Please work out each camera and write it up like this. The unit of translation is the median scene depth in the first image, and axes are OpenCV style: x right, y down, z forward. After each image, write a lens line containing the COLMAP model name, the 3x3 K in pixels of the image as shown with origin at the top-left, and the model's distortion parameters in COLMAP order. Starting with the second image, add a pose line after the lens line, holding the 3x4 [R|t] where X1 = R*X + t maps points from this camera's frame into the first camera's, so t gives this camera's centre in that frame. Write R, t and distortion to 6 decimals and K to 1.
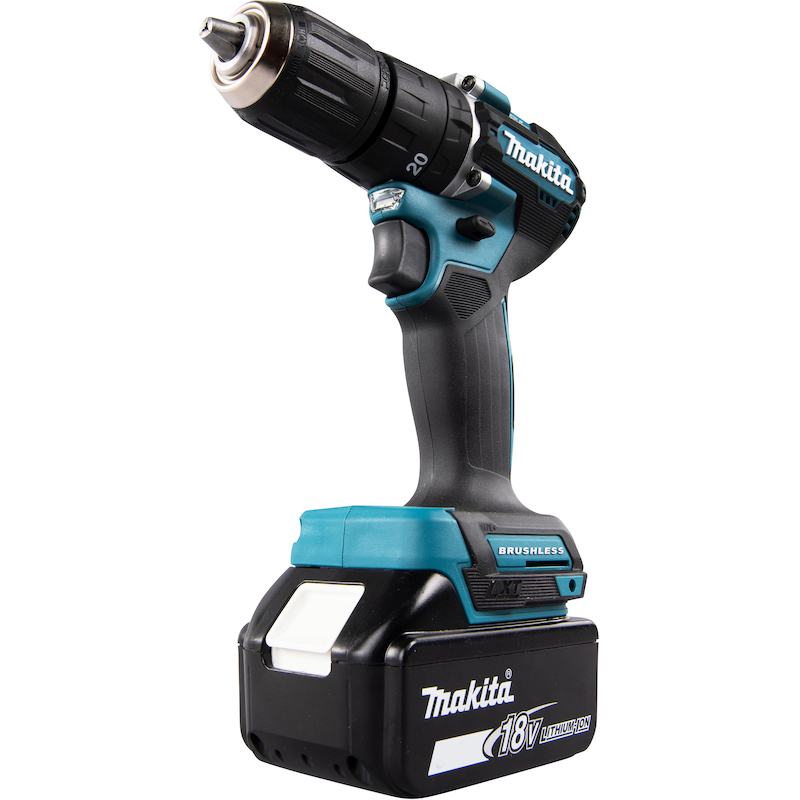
lens RADIAL K [[985.3, 0, 400.0], [0, 985.3, 370.4], [0, 0, 1]] dist [-0.072366, -0.018161]
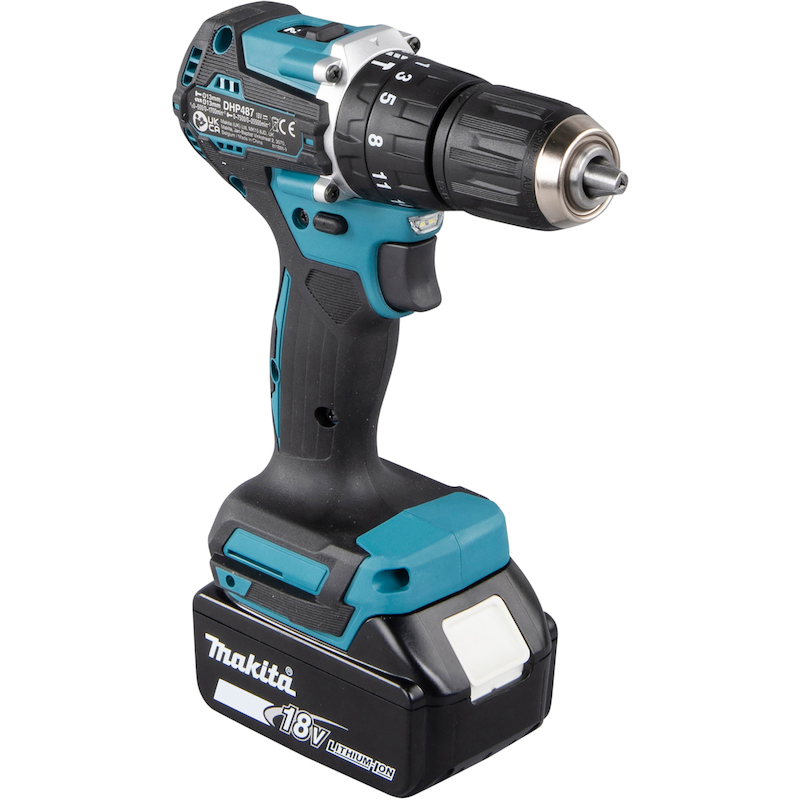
lens RADIAL K [[3869.7, 0, 400.0], [0, 3869.7, 400.0], [0, 0, 1]] dist [0.416577, 4.452942]
pose [[0.002964, 0.410200, -0.911991, 4.017018], [0.155466, 0.900717, 0.405634, -1.731105], [0.987837, -0.142986, -0.061102, 1.468284]]
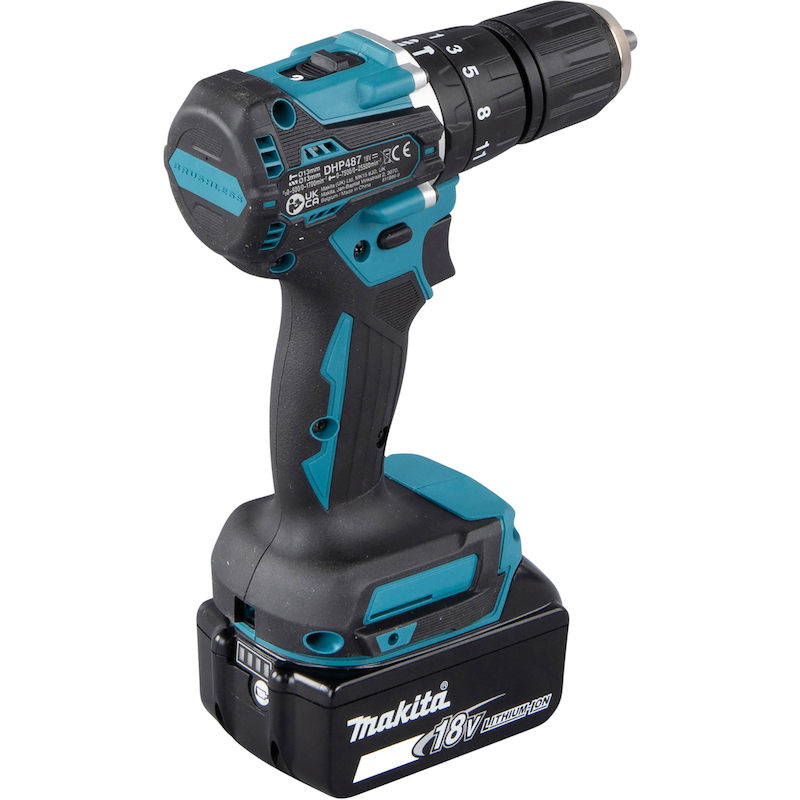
lens RADIAL K [[3869.7, 0, 400.0], [0, 3869.7, 400.0], [0, 0, 1]] dist [0.416577, 4.452942]
pose [[0.987970, 0.076841, -0.134207, 0.625361], [0.010914, 0.831016, 0.556141, -2.369844], [0.154262, -0.550915, 0.820180, -2.374062]]
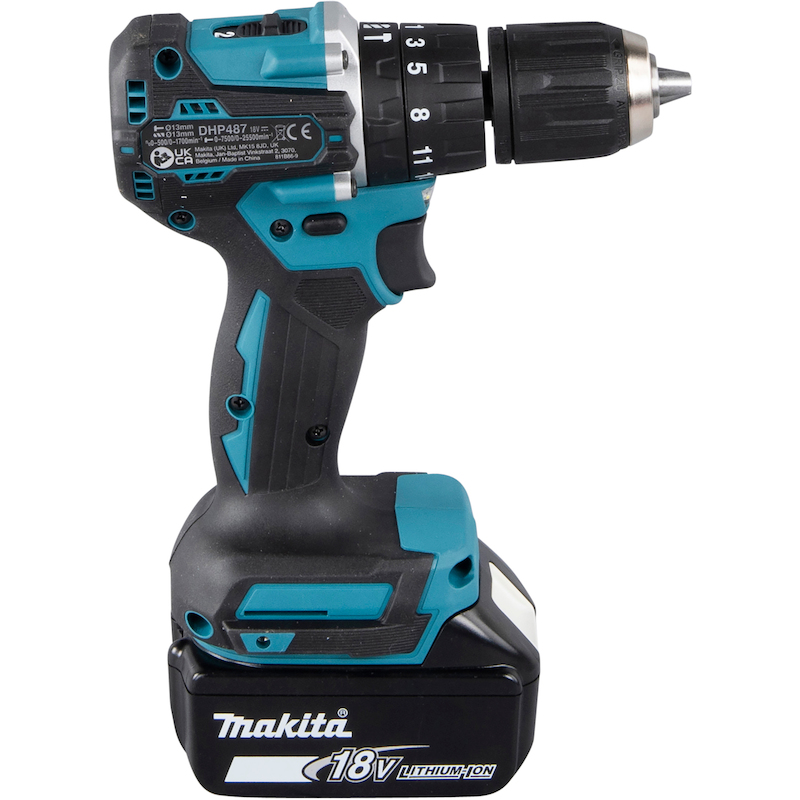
lens RADIAL K [[3869.7, 0, 400.0], [0, 3869.7, 400.0], [0, 0, 1]] dist [0.416577, 4.452942]
pose [[0.690459, 0.293036, -0.661359, 2.770488], [0.117672, 0.856595, 0.502392, -2.015860], [0.713736, -0.424705, 0.556962, -1.070274]]
